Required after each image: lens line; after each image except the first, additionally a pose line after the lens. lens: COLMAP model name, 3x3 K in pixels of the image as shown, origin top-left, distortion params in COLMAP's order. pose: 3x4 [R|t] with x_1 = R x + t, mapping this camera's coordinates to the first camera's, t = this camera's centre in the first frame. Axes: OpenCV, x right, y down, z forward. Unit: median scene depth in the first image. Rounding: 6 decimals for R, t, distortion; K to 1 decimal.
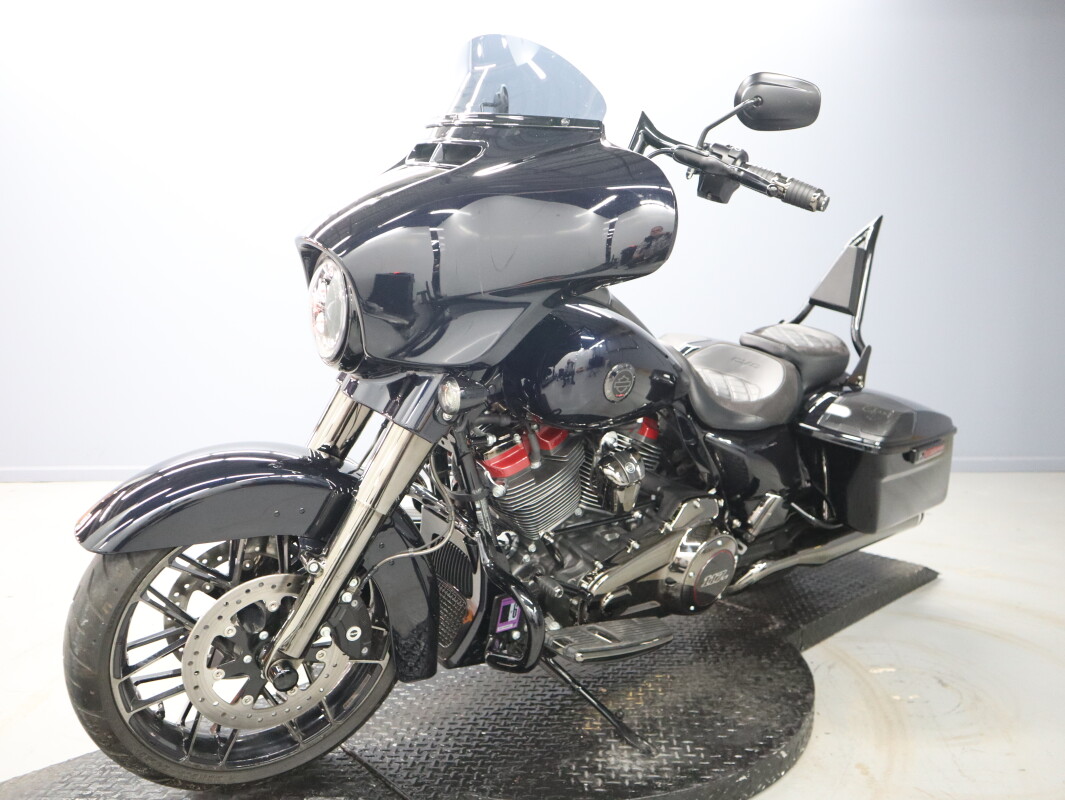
lens RADIAL K [[838.2, 0, 530.7], [0, 838.2, 395.2], [0, 0, 1]] dist [-0.113985, 0.077170]
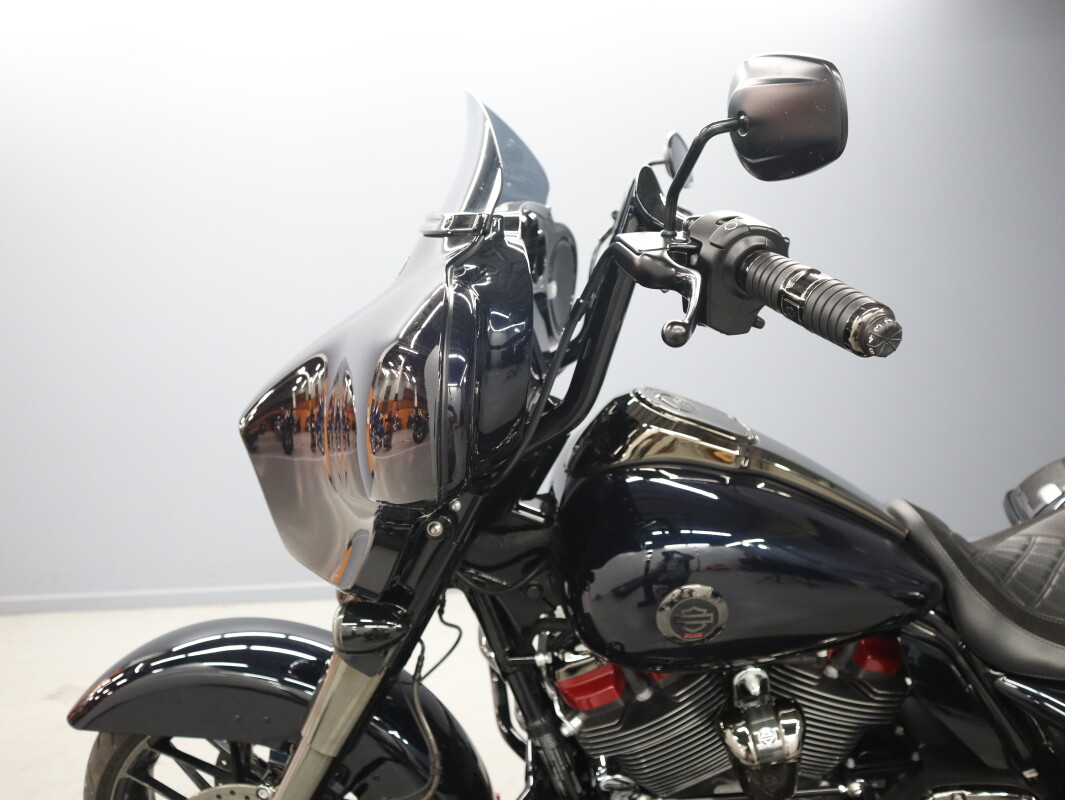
lens RADIAL K [[838.2, 0, 534.7], [0, 838.2, 398.1], [0, 0, 1]] dist [-0.113985, 0.077170]
pose [[0.775363, 0.012745, -0.631388, 0.368397], [-0.032139, 0.999297, -0.019297, -0.144299], [0.630698, 0.035255, 0.775227, 0.437390]]
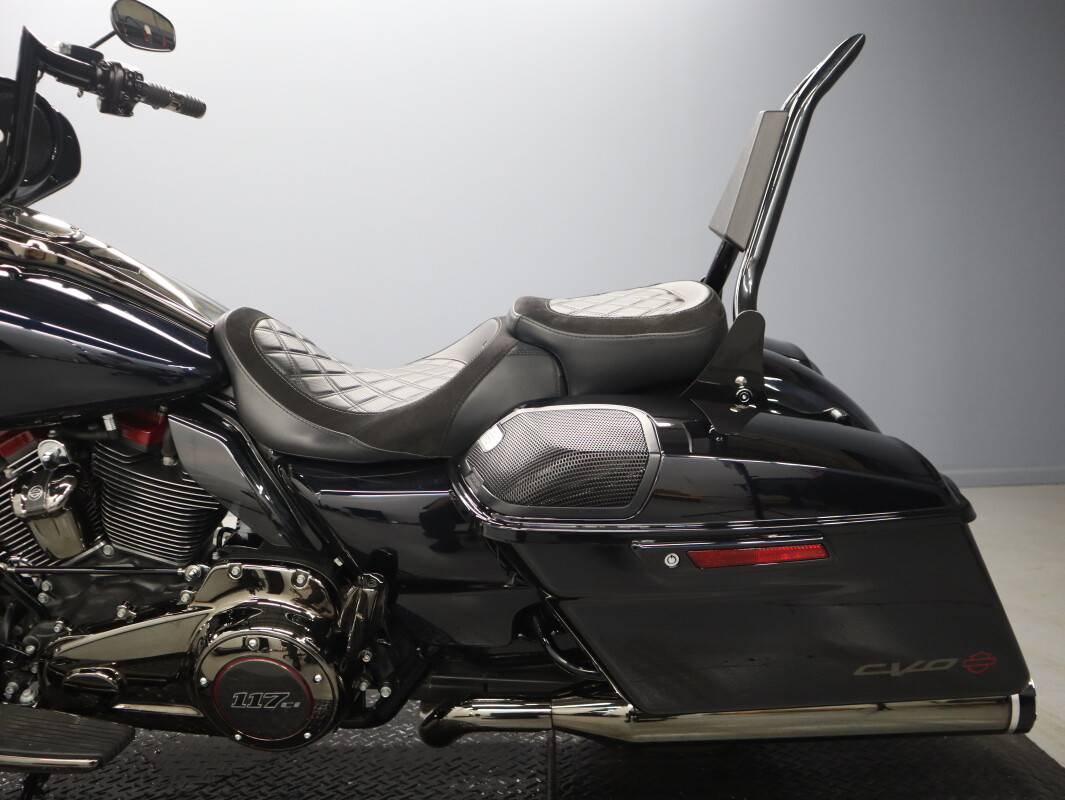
lens RADIAL K [[838.2, 0, 531.6], [0, 838.2, 401.2], [0, 0, 1]] dist [-0.113985, 0.077170]
pose [[0.738506, 0.031122, -0.673528, 0.886287], [-0.042969, 0.999076, -0.000949, -0.004773], [0.672876, 0.029642, 0.739161, 0.800646]]
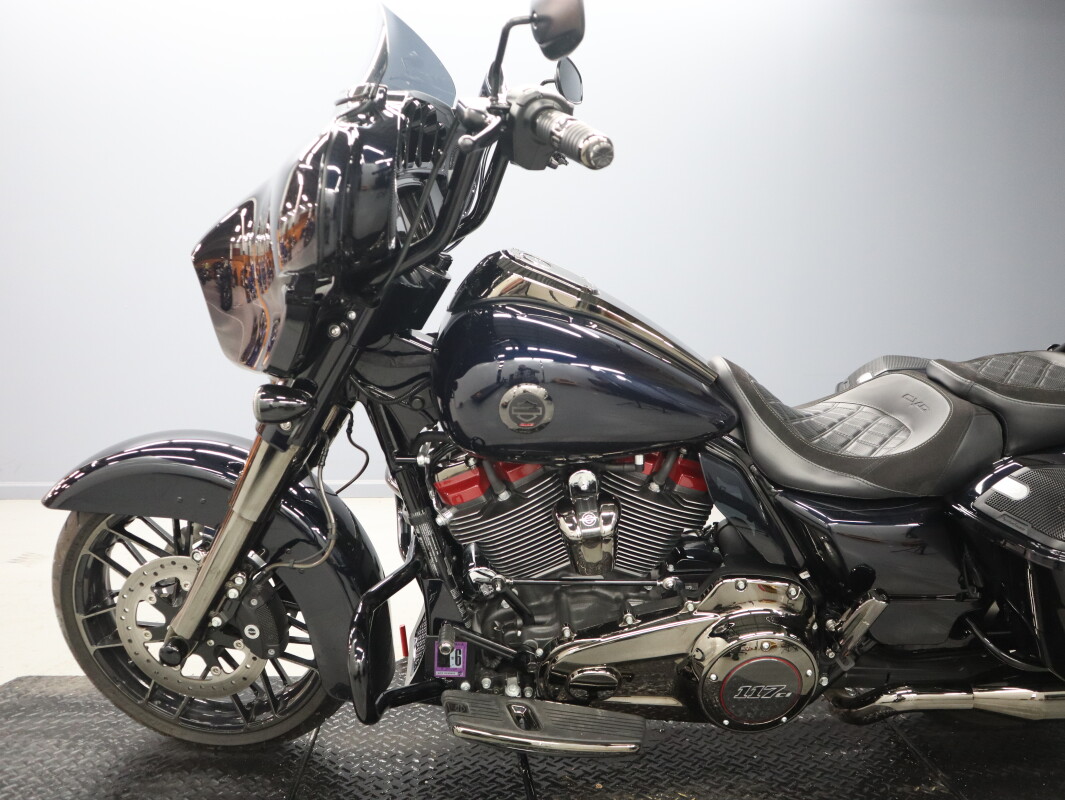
lens RADIAL K [[838.2, 0, 531.3], [0, 838.2, 399.5], [0, 0, 1]] dist [-0.113985, 0.077170]
pose [[0.795109, 0.086862, -0.600214, 0.548904], [-0.086559, 0.995811, 0.029446, -0.043804], [0.600258, 0.028541, 0.799297, 0.348822]]
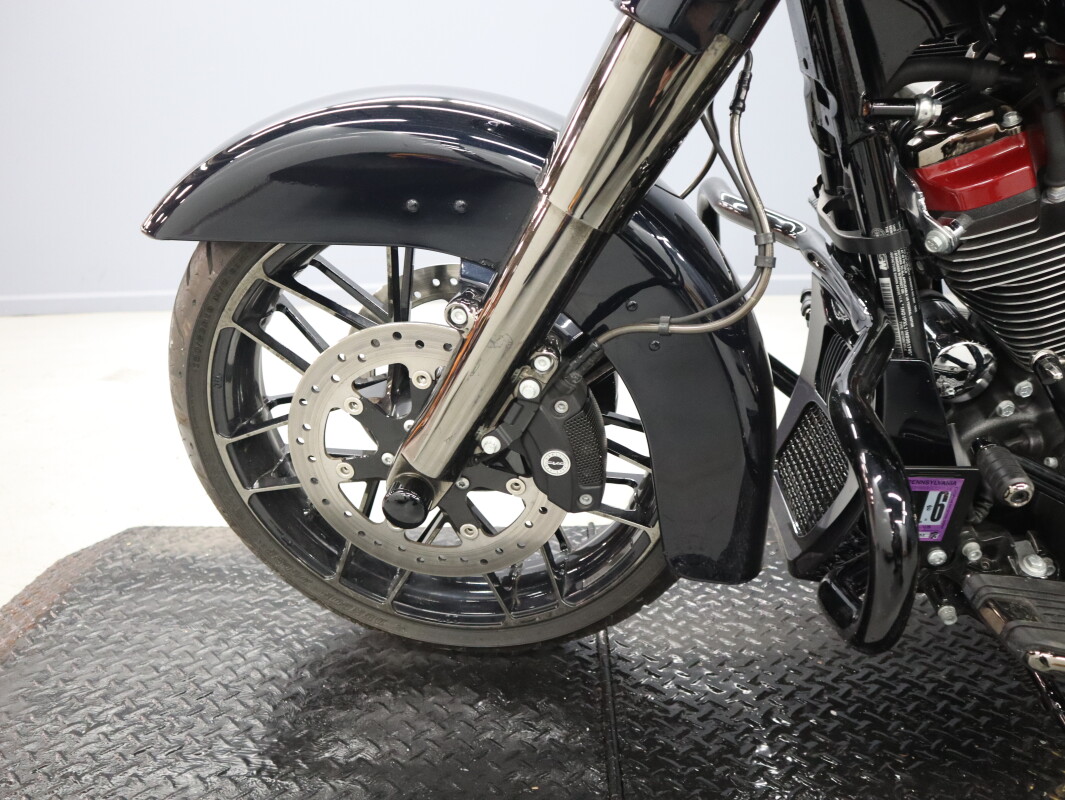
lens RADIAL K [[838.2, 0, 538.6], [0, 838.2, 394.4], [0, 0, 1]] dist [-0.113985, 0.077170]
pose [[0.747695, 0.200790, -0.632957, 0.092179], [-0.068691, 0.971462, 0.227030, 0.110453], [0.660479, -0.126271, 0.740150, 0.528570]]
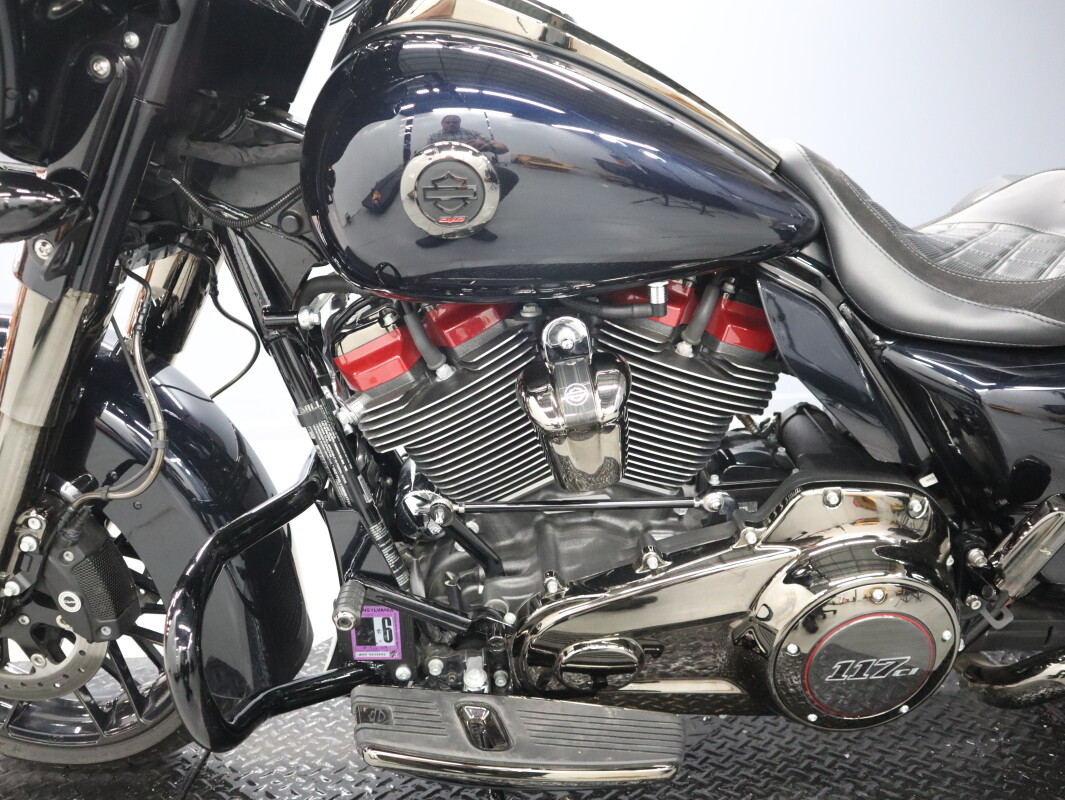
lens RADIAL K [[838.2, 0, 532.3], [0, 838.2, 394.8], [0, 0, 1]] dist [-0.113985, 0.077170]
pose [[0.784686, 0.084554, -0.614100, 0.393105], [-0.040692, 0.995543, 0.085078, 0.050095], [0.618556, -0.041771, 0.784629, 0.638962]]
